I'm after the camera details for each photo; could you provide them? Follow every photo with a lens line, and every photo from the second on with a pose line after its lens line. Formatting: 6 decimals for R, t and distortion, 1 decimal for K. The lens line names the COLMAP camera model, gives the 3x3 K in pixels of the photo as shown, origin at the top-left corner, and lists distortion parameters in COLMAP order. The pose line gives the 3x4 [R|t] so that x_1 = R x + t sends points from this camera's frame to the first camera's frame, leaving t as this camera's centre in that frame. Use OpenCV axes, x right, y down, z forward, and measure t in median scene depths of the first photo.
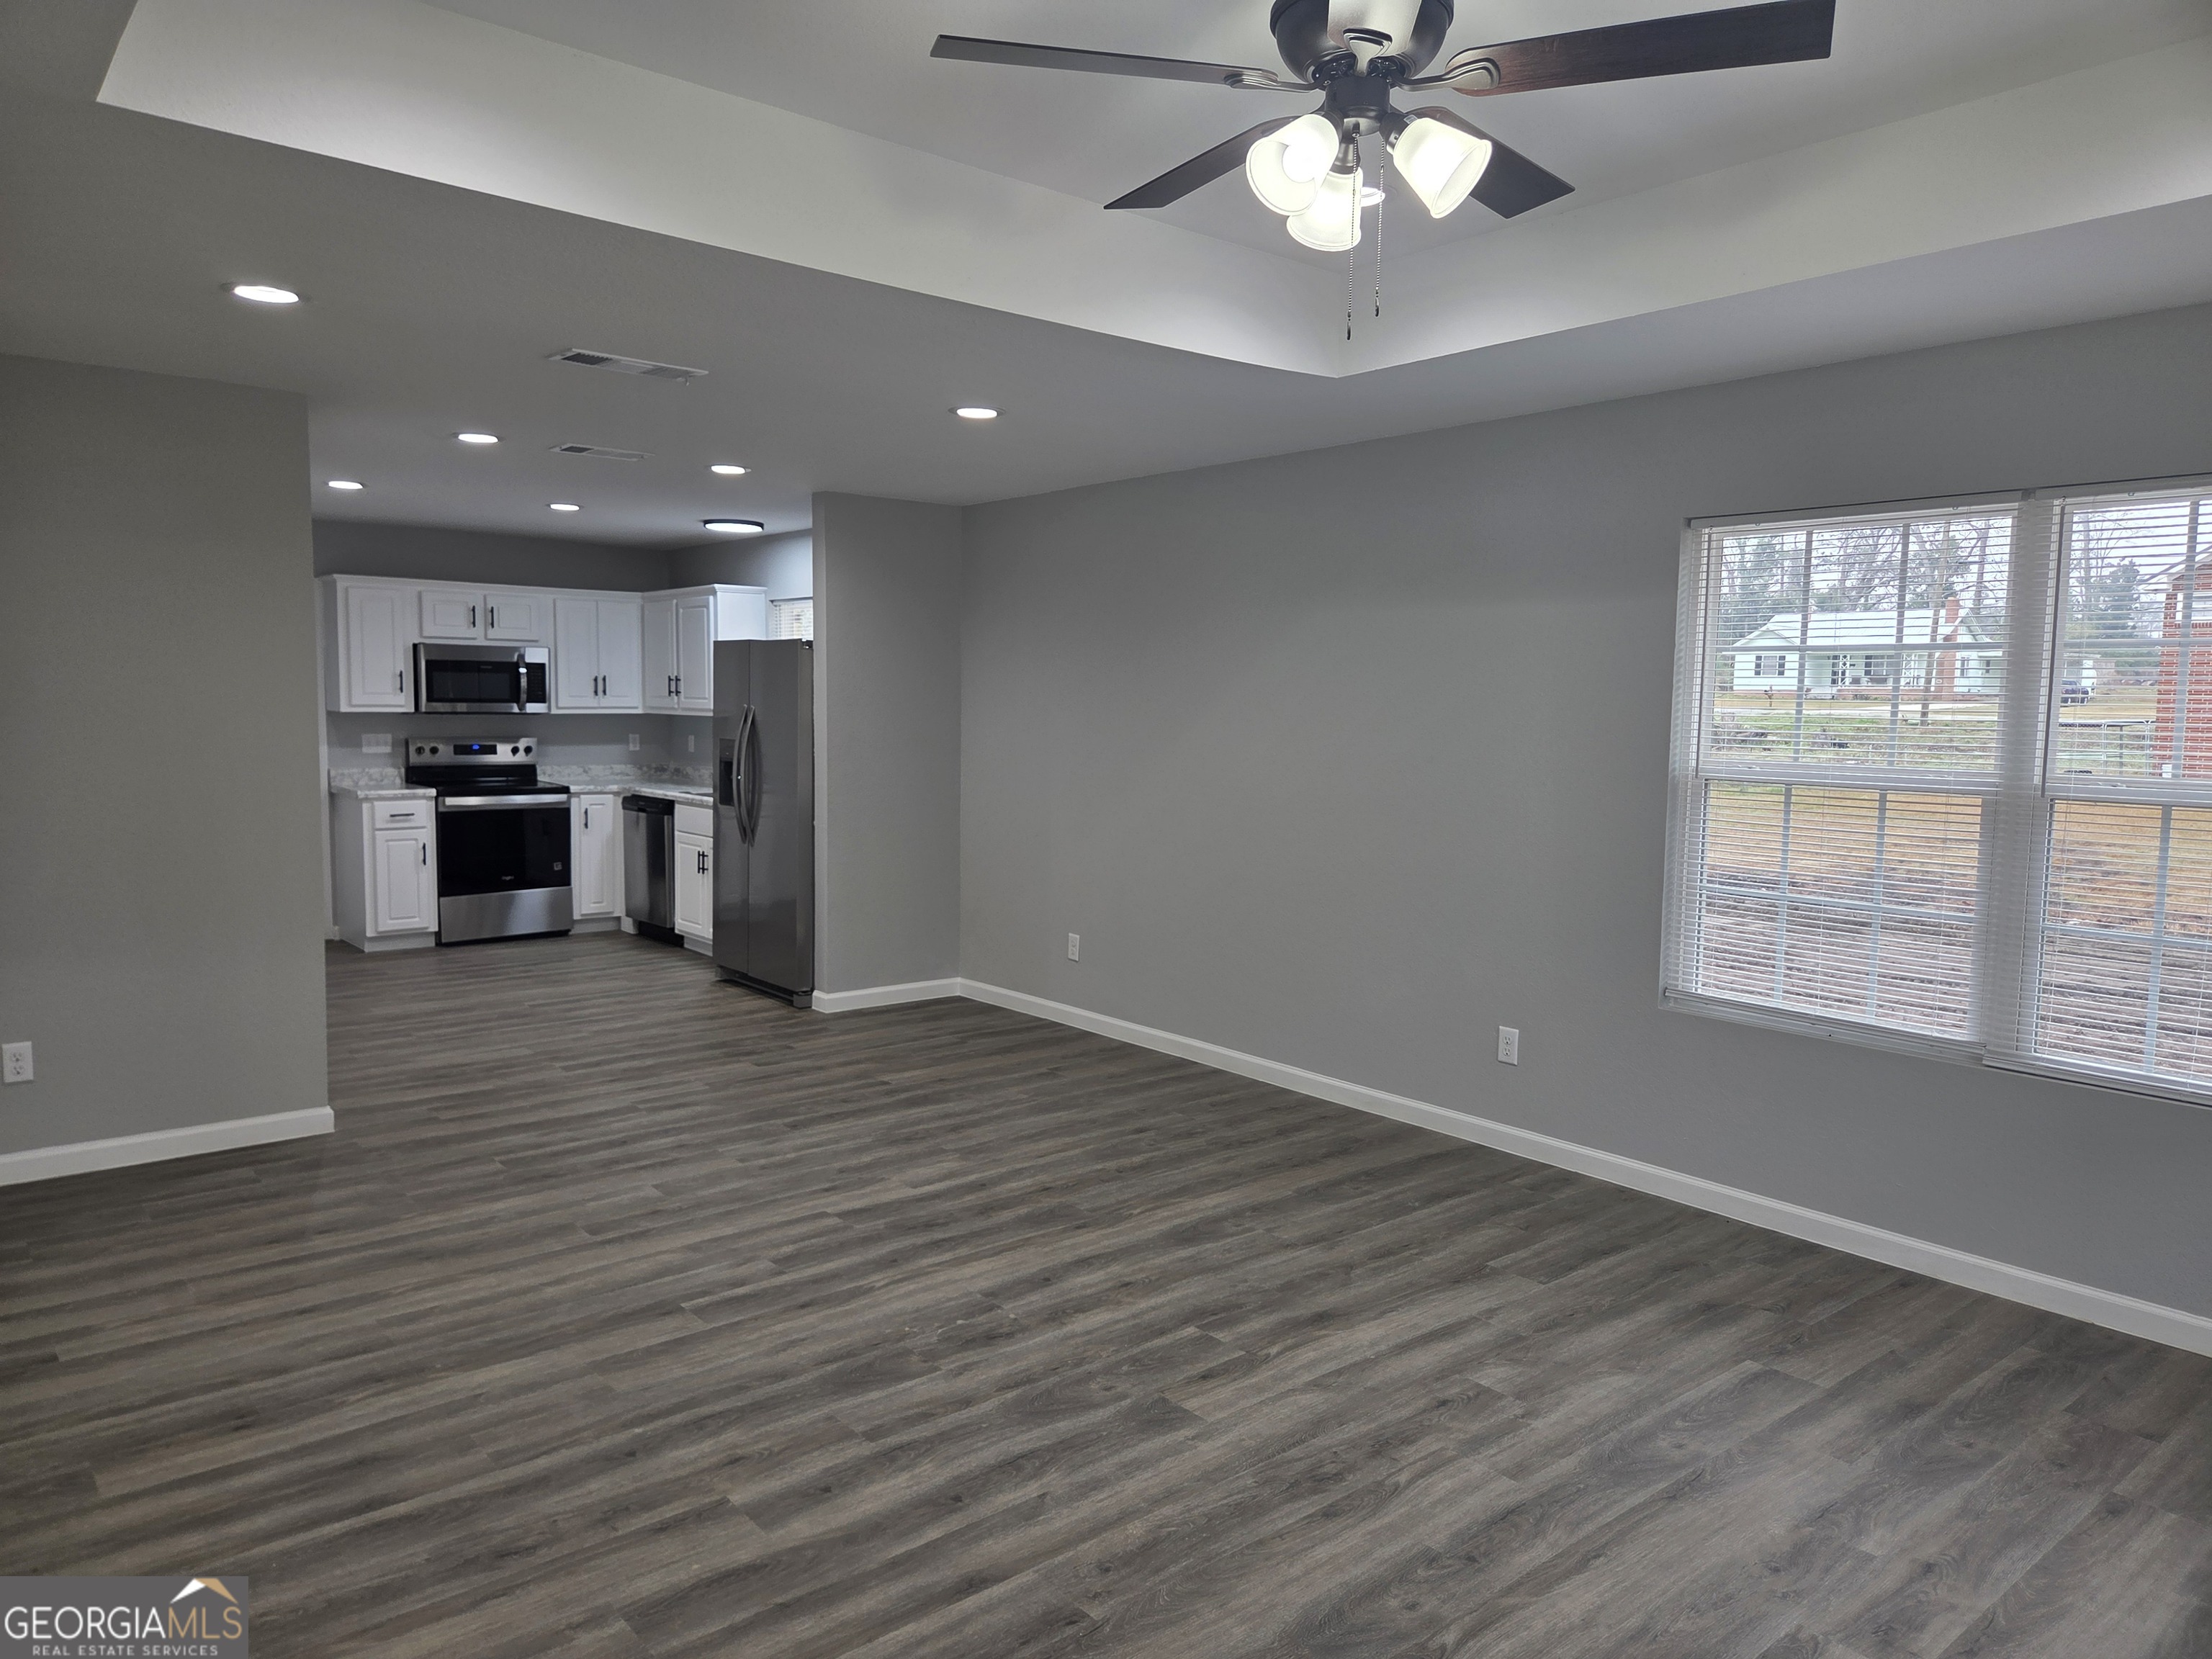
lens RADIAL K [[1479.2, 0, 1106.0], [0, 1479.2, 829.5], [0, 0, 1]] dist [0.023197, -0.005973]
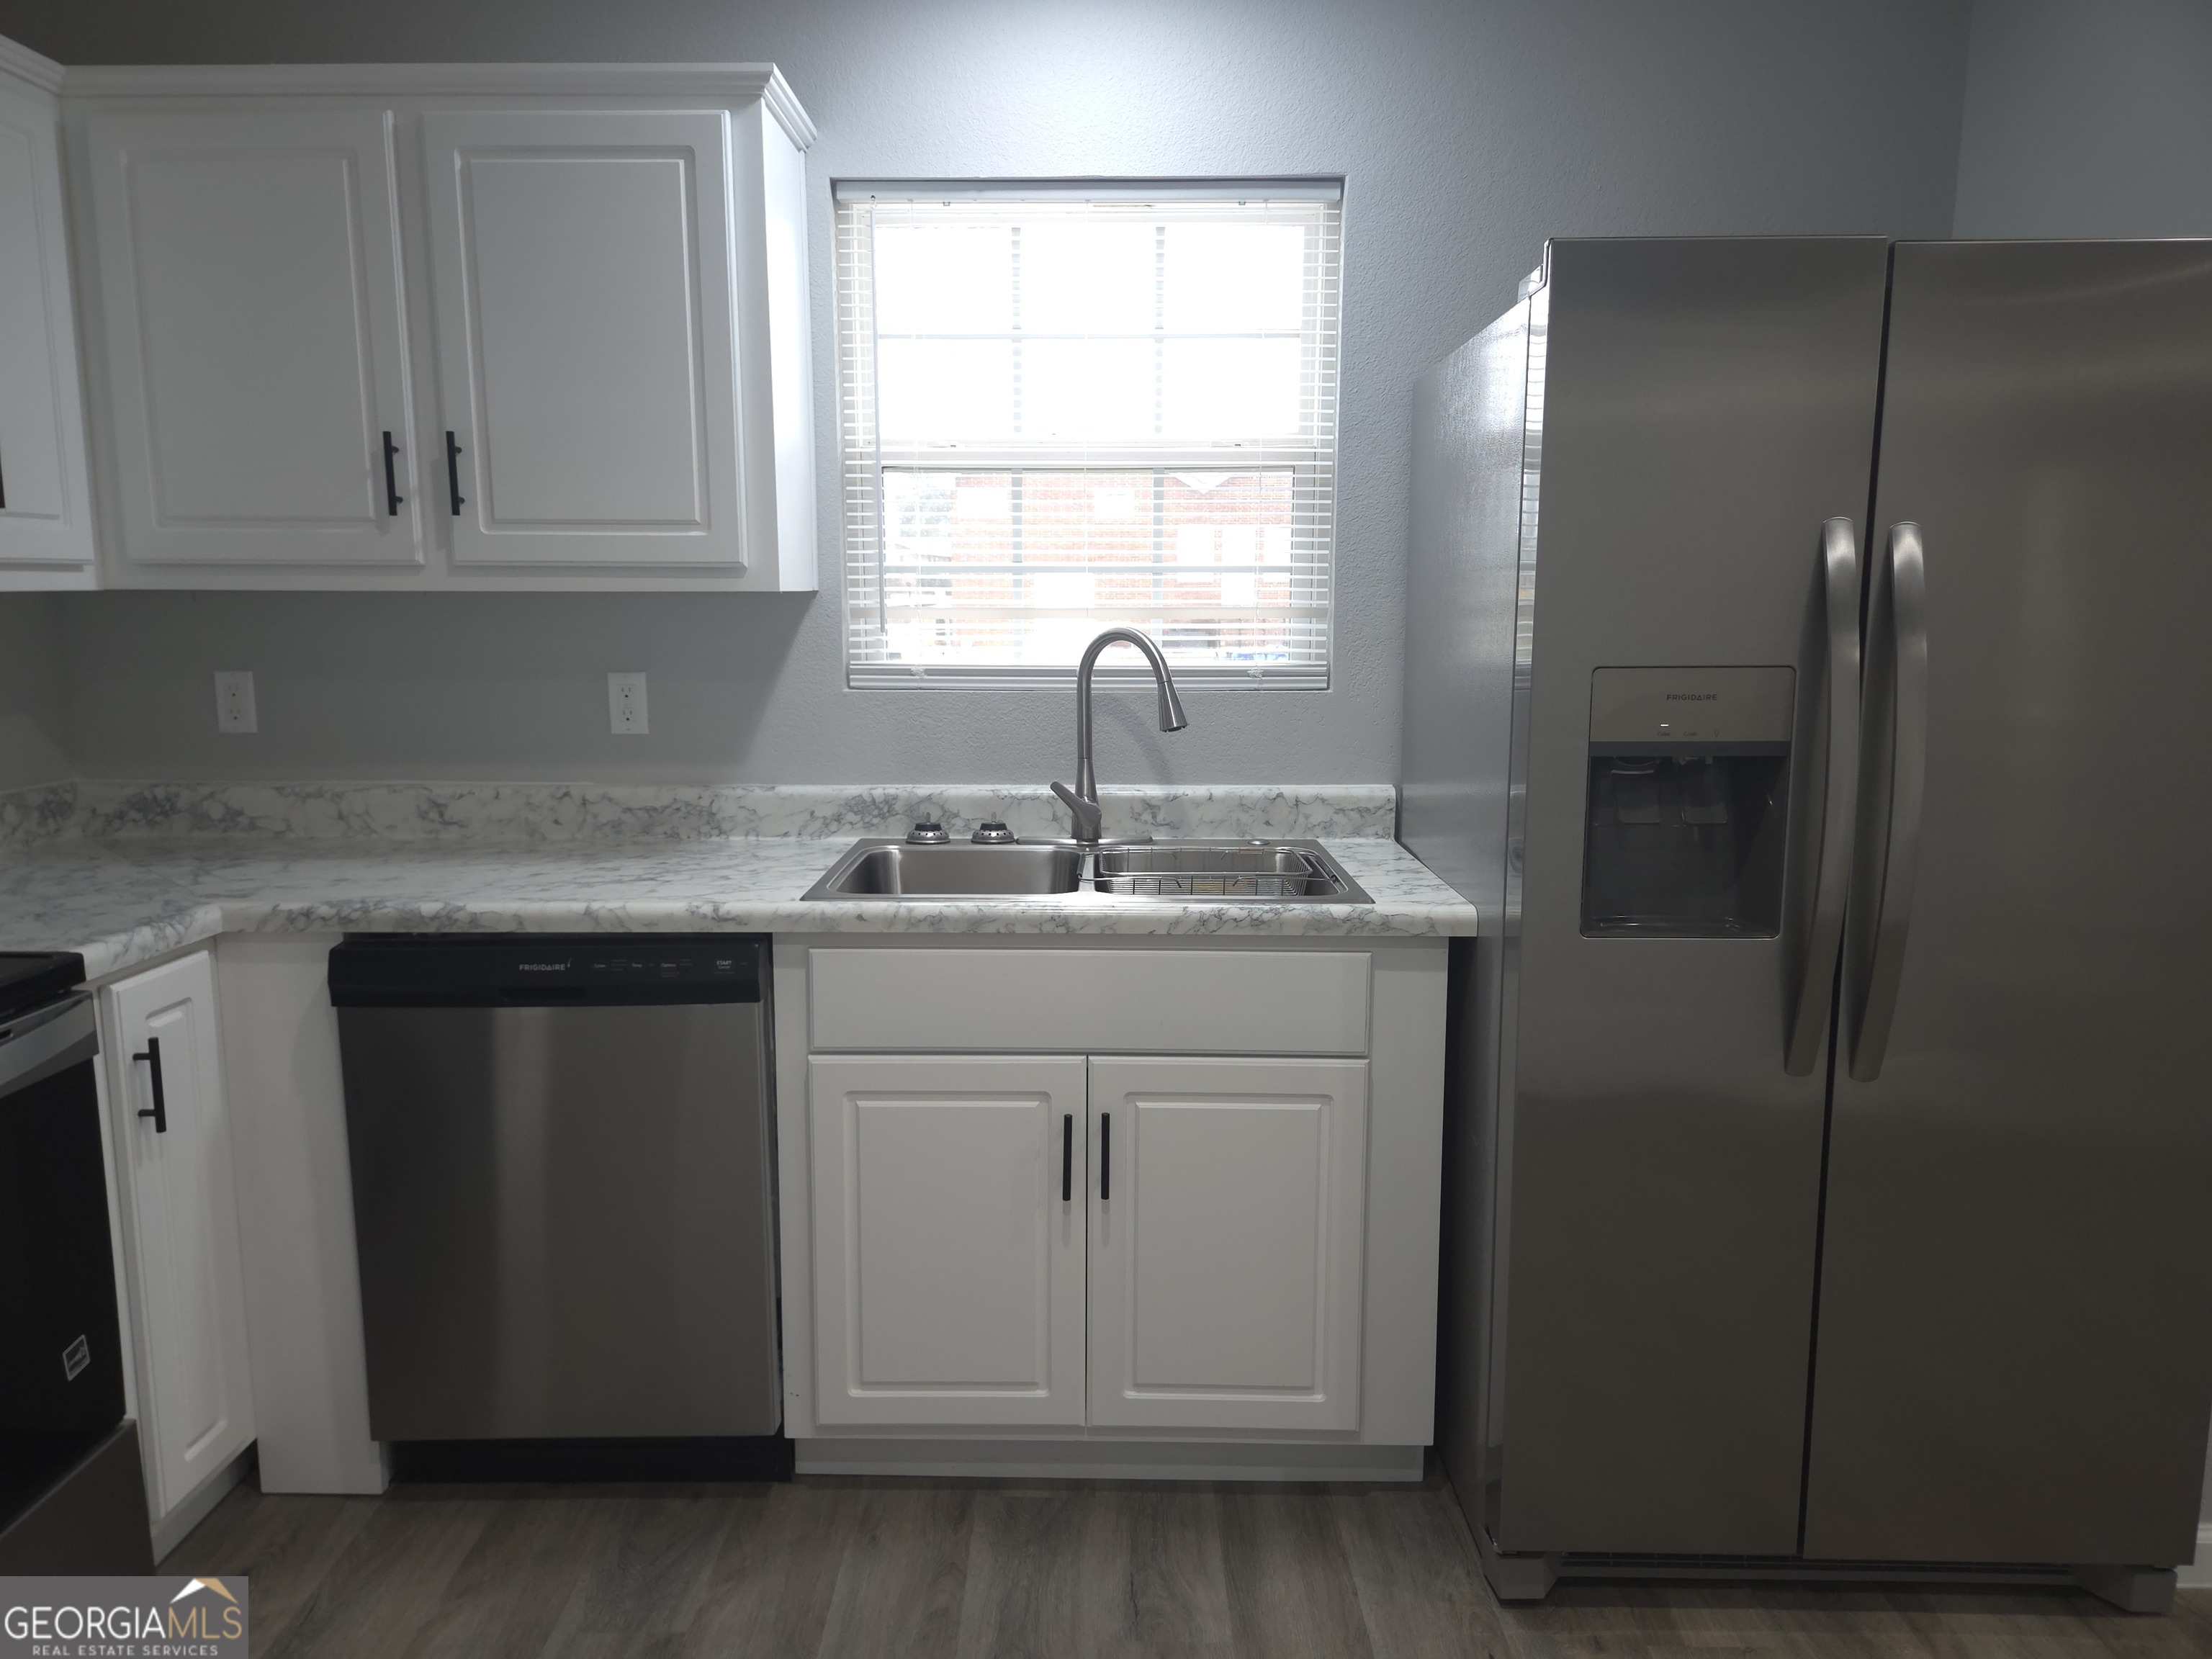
lens RADIAL K [[1484.1, 0, 1080.7], [0, 1484.1, 821.4], [0, 0, 1]] dist [0.066120, -0.062875]
pose [[0.656484, -0.127320, 0.743518, -0.702589], [0.076765, 0.991812, 0.102058, -0.095291], [-0.750424, -0.009923, 0.660882, 1.269487]]
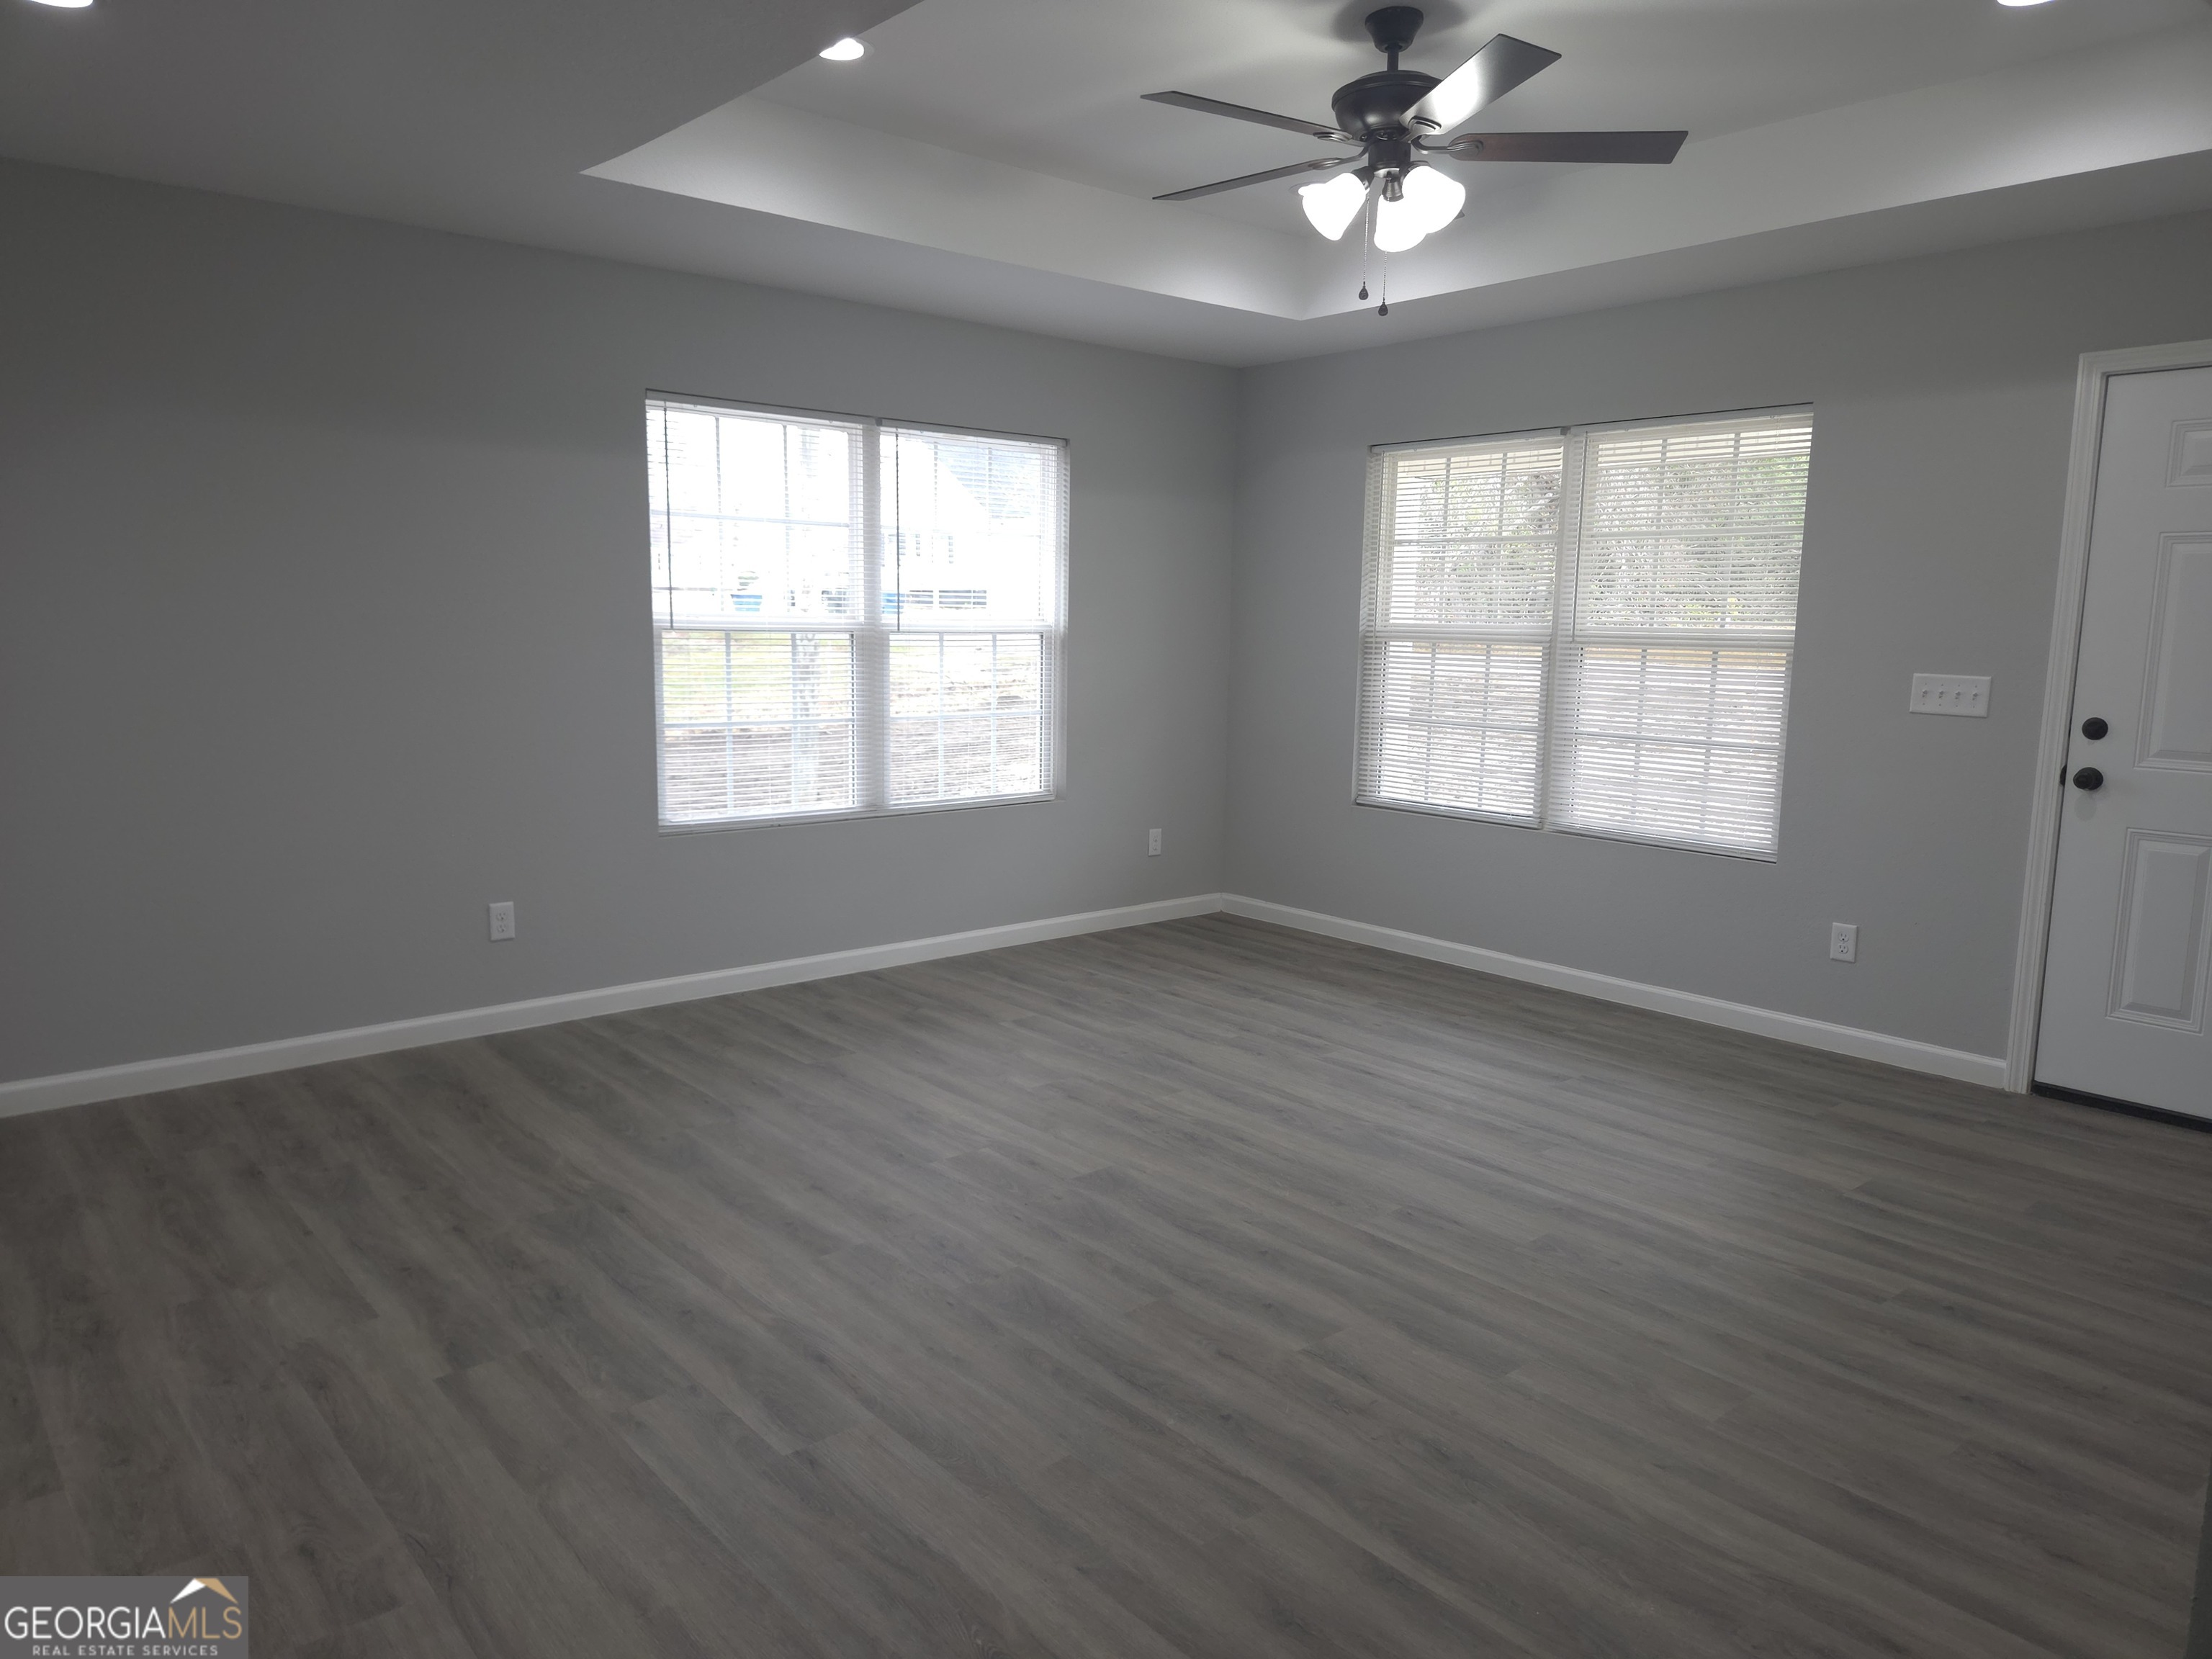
lens RADIAL K [[1484.1, 0, 1080.7], [0, 1484.1, 821.4], [0, 0, 1]] dist [0.066120, -0.062875]
pose [[-0.002009, -0.156429, 0.987687, -0.614902], [0.078551, 0.984613, 0.156102, -0.034201], [-0.996908, 0.077897, 0.010310, 0.574449]]
